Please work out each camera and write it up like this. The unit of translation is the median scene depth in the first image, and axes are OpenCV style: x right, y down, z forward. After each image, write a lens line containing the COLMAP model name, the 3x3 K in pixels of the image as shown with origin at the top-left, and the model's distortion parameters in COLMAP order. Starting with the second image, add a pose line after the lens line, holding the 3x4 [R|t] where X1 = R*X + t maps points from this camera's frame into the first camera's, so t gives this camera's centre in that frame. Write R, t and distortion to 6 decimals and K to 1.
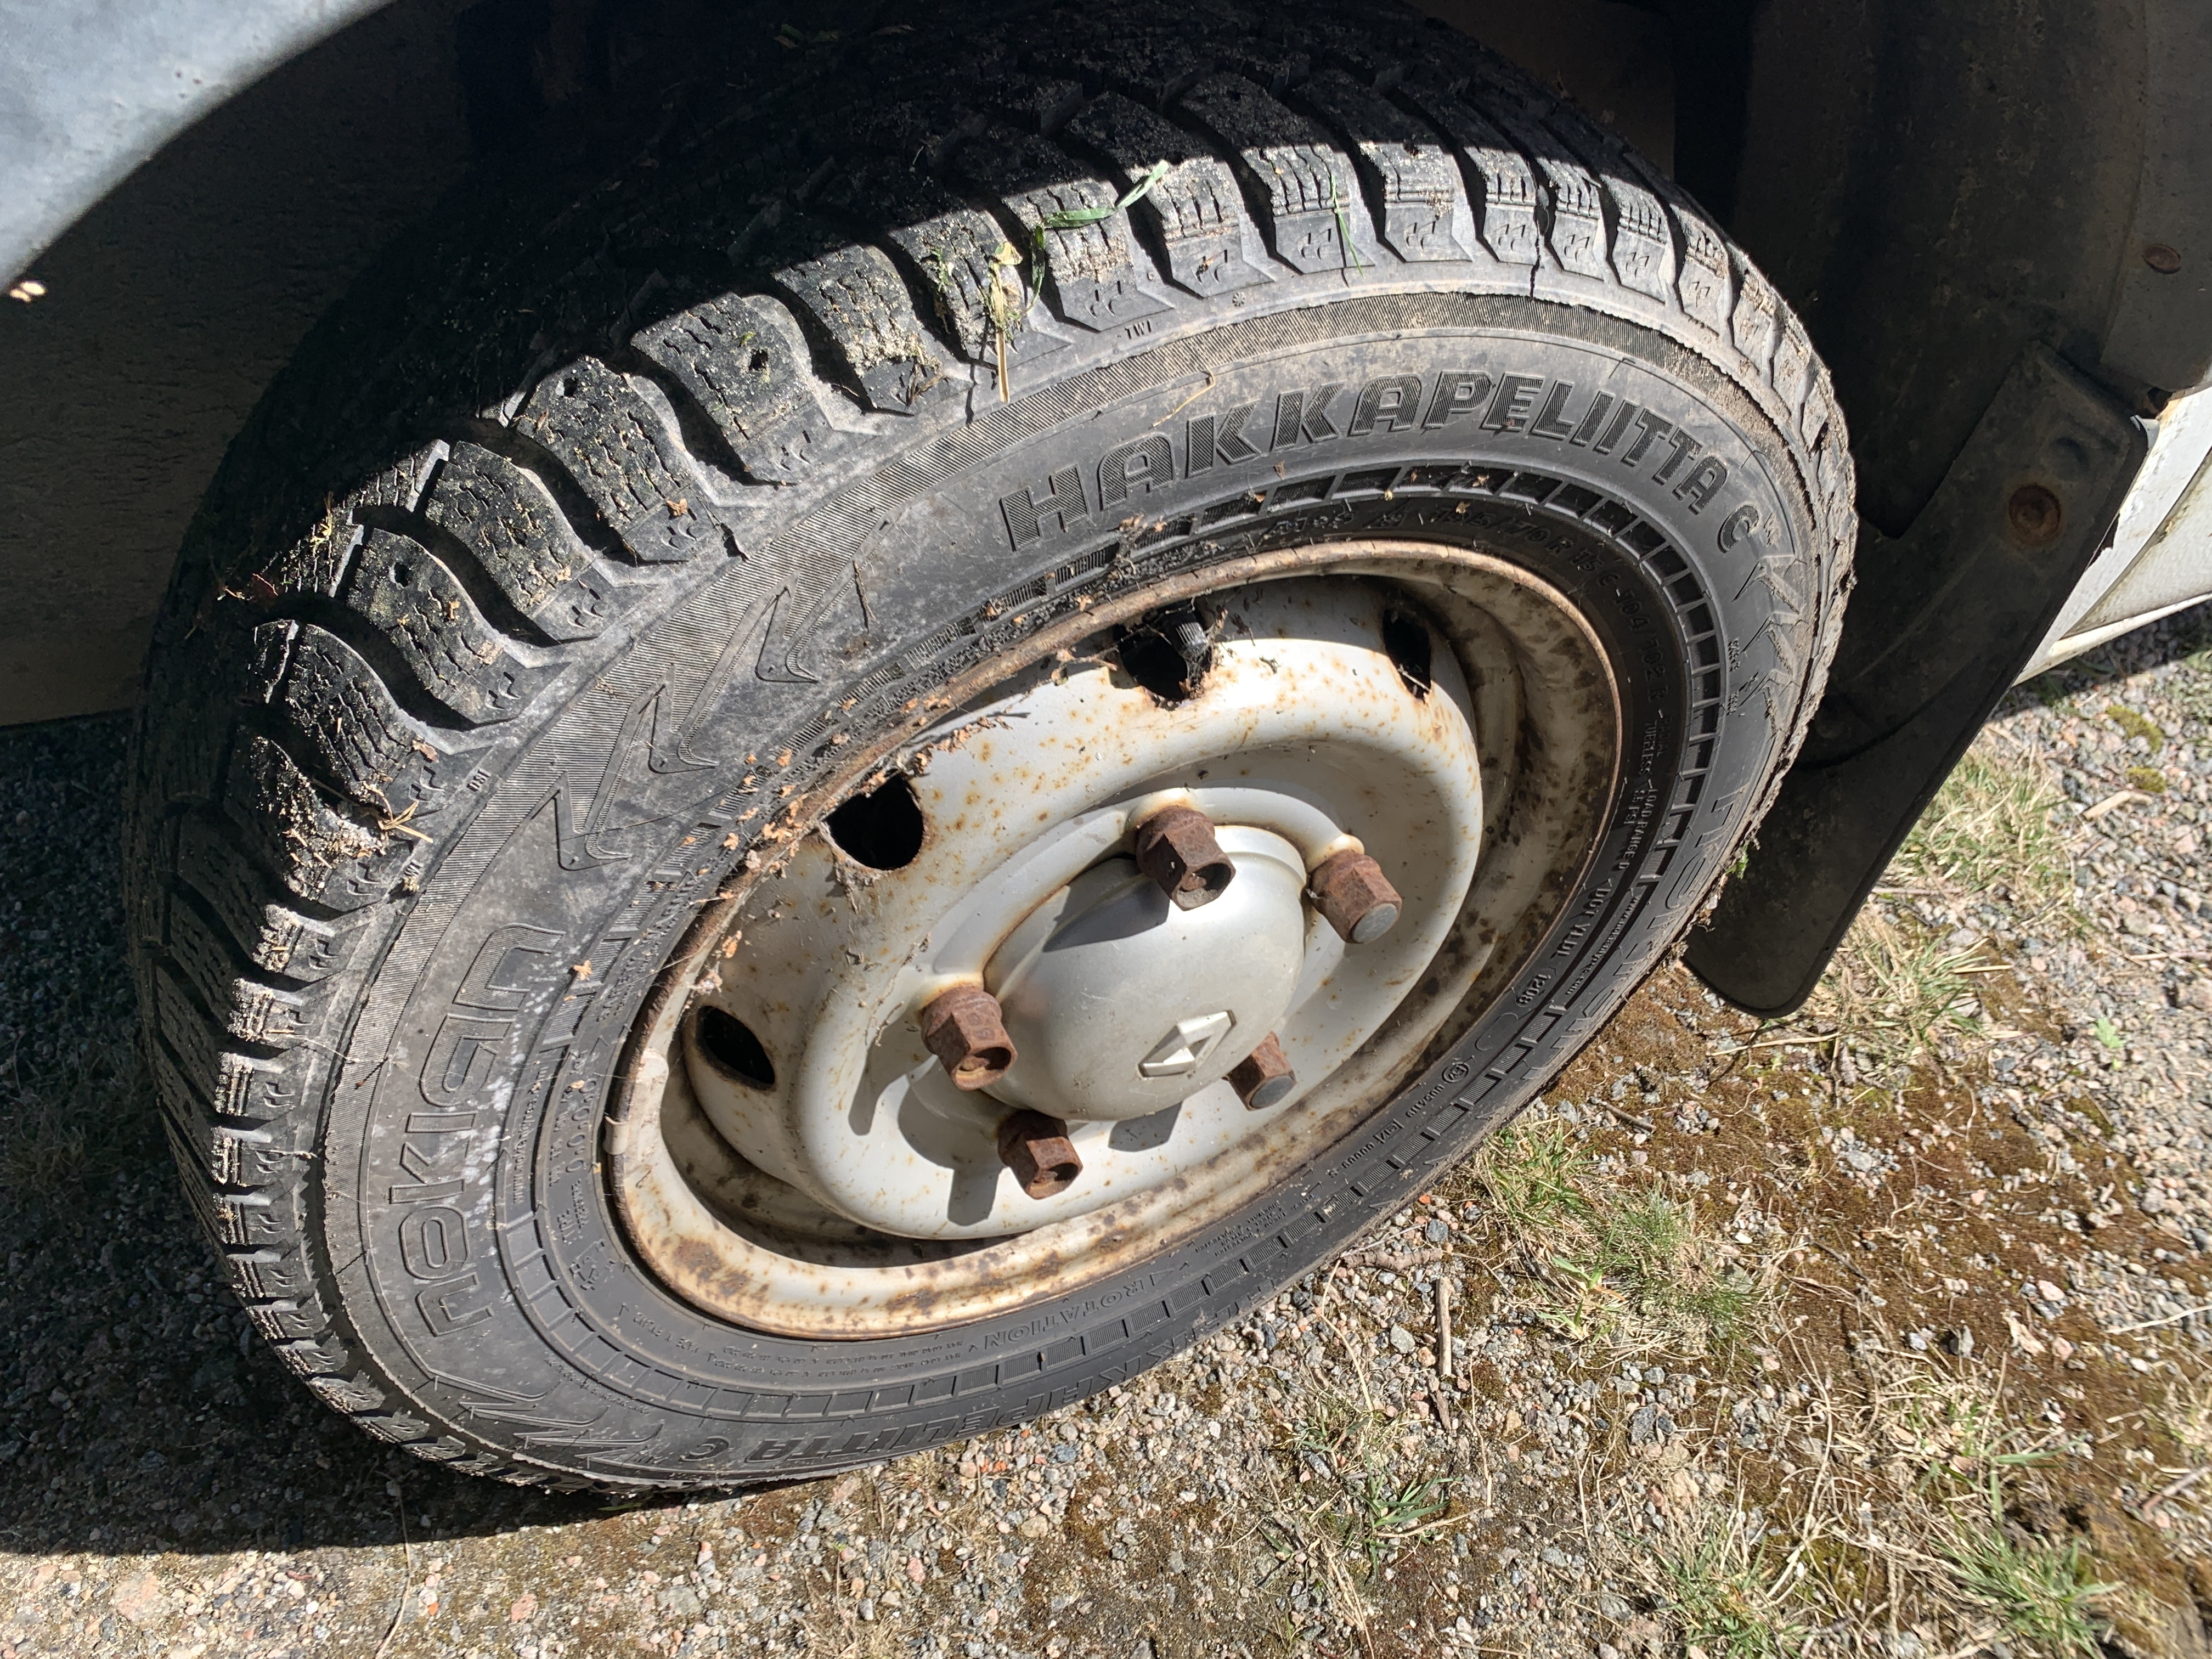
lens RADIAL K [[1713.0, 0, 1111.8], [0, 1713.0, 834.2], [0, 0, 1]] dist [0.000568, -0.004812]
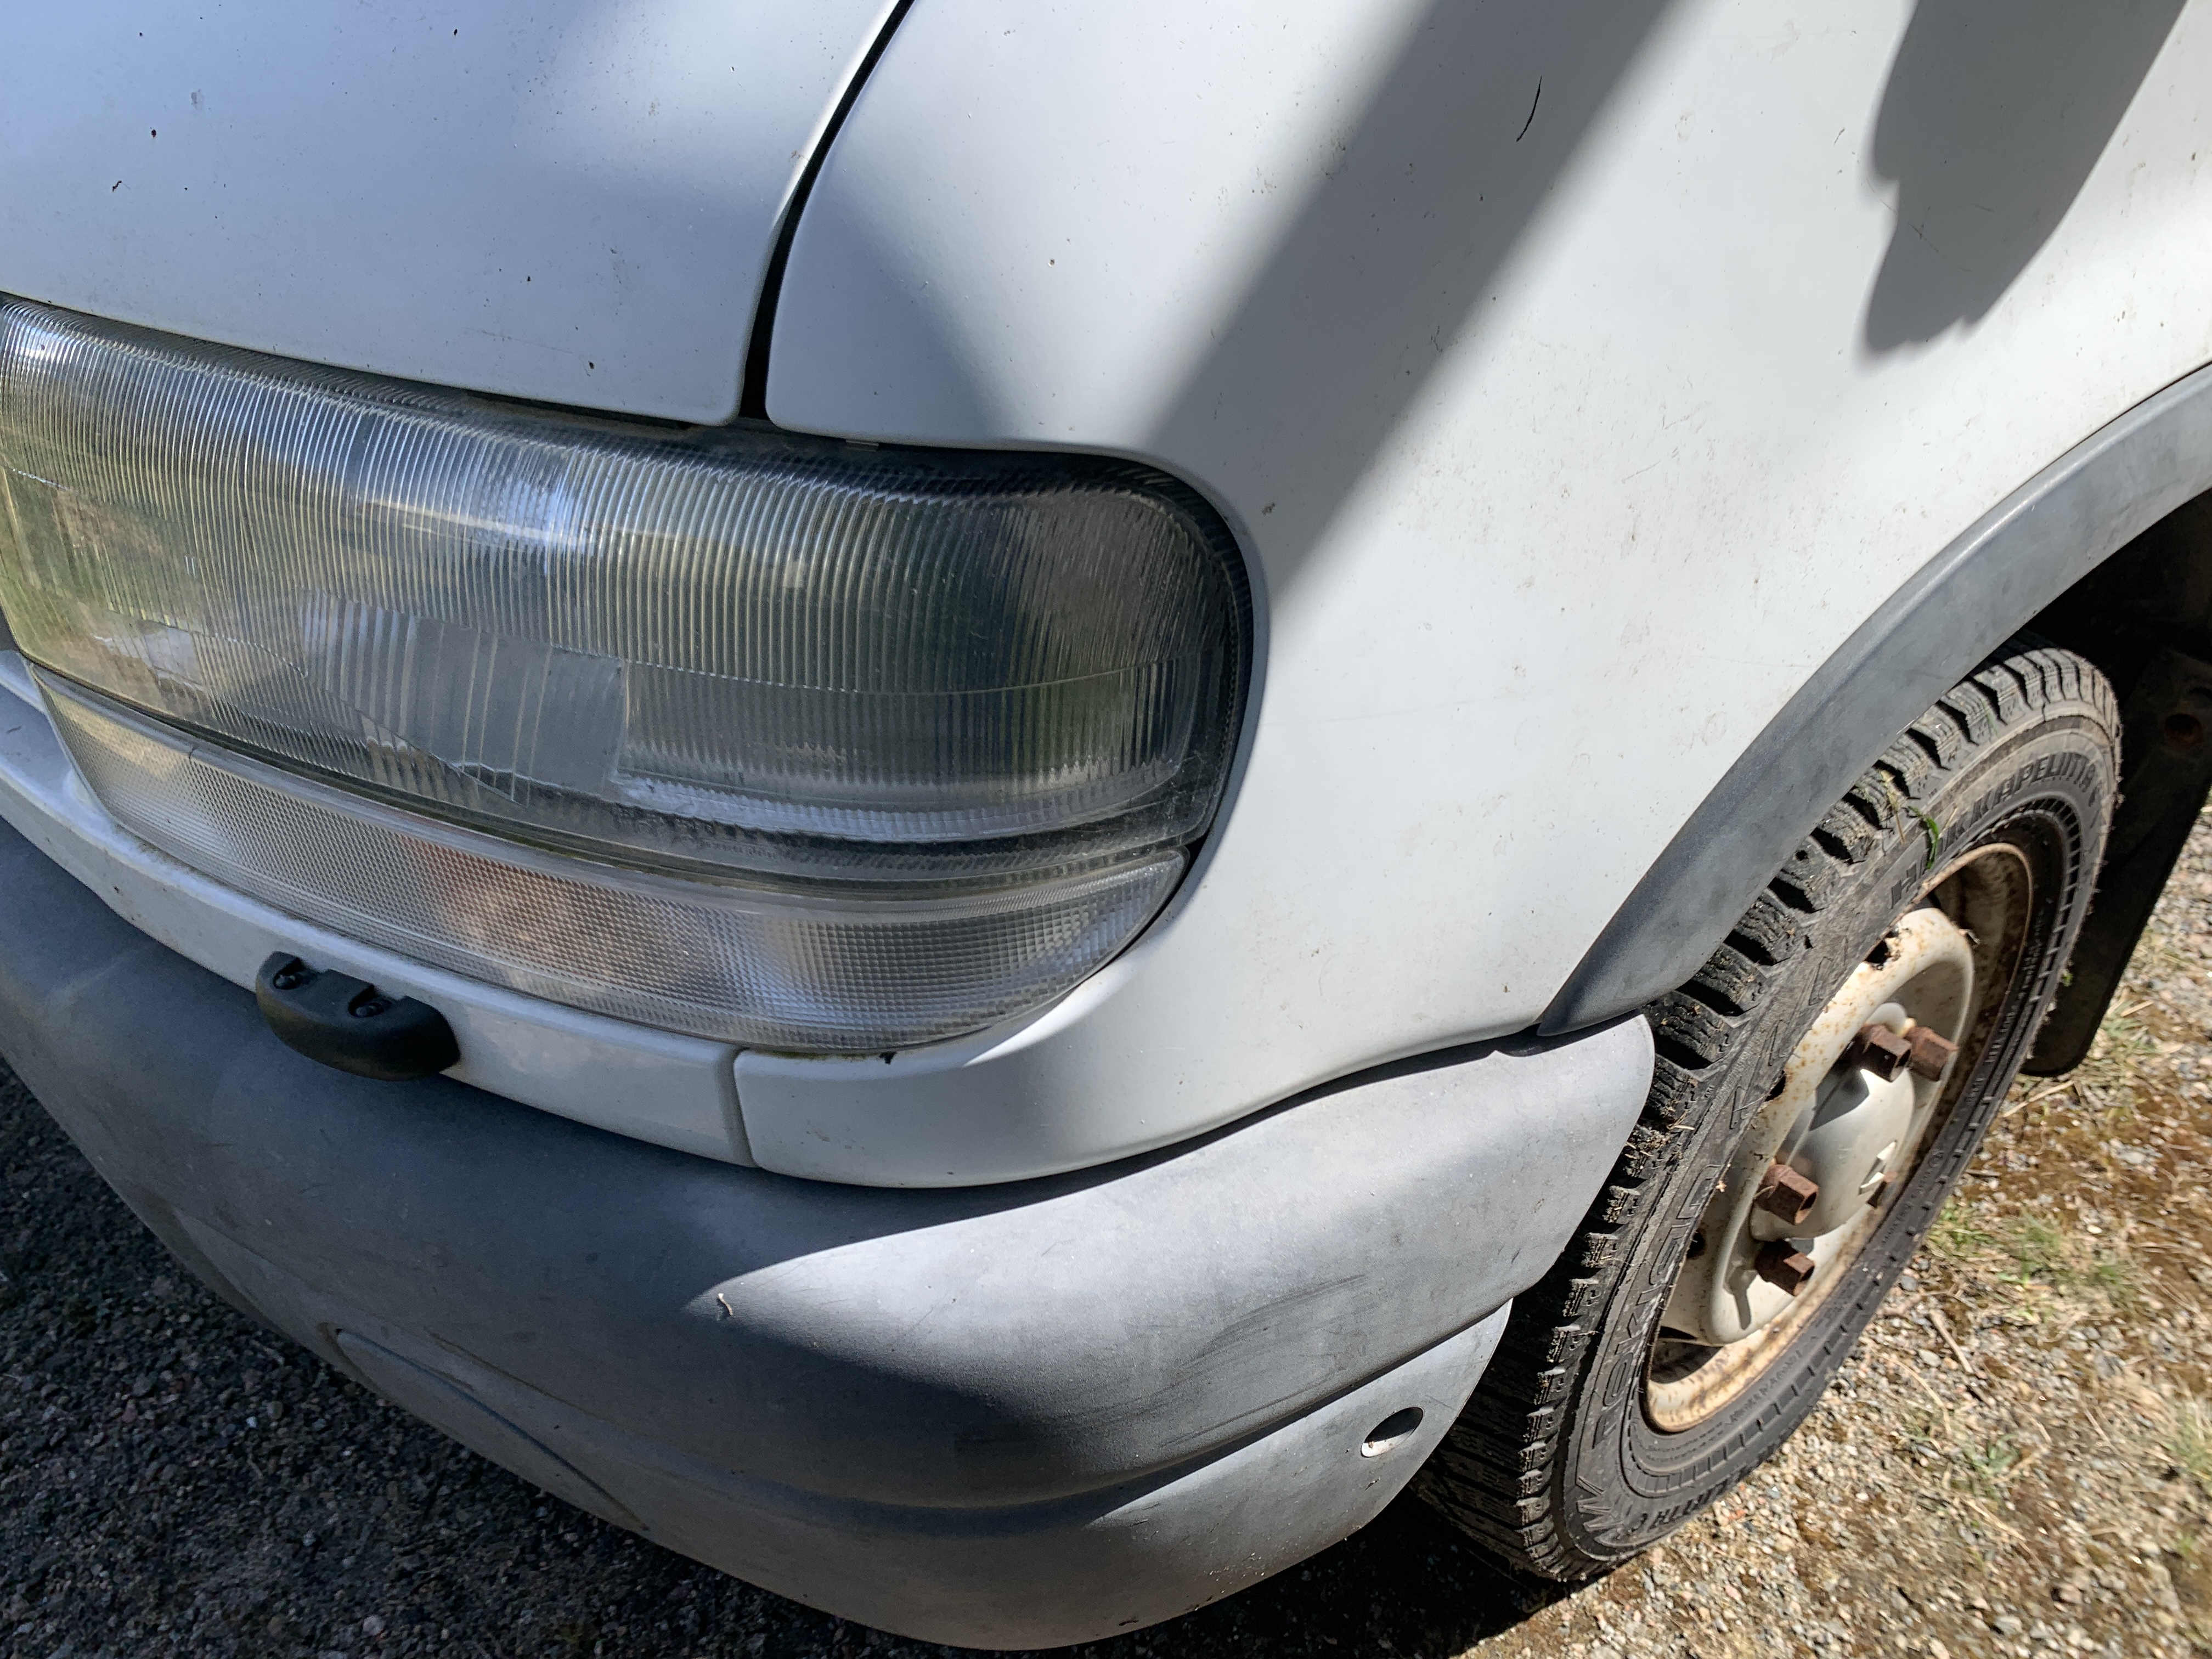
lens RADIAL K [[1713.0, 0, 1099.6], [0, 1713.0, 833.3], [0, 0, 1]] dist [0.000568, -0.004812]
pose [[0.960143, -0.251174, 0.122628, -0.604912], [0.268076, 0.951712, -0.149600, -0.103711], [-0.079131, 0.176511, 0.981113, -0.467098]]
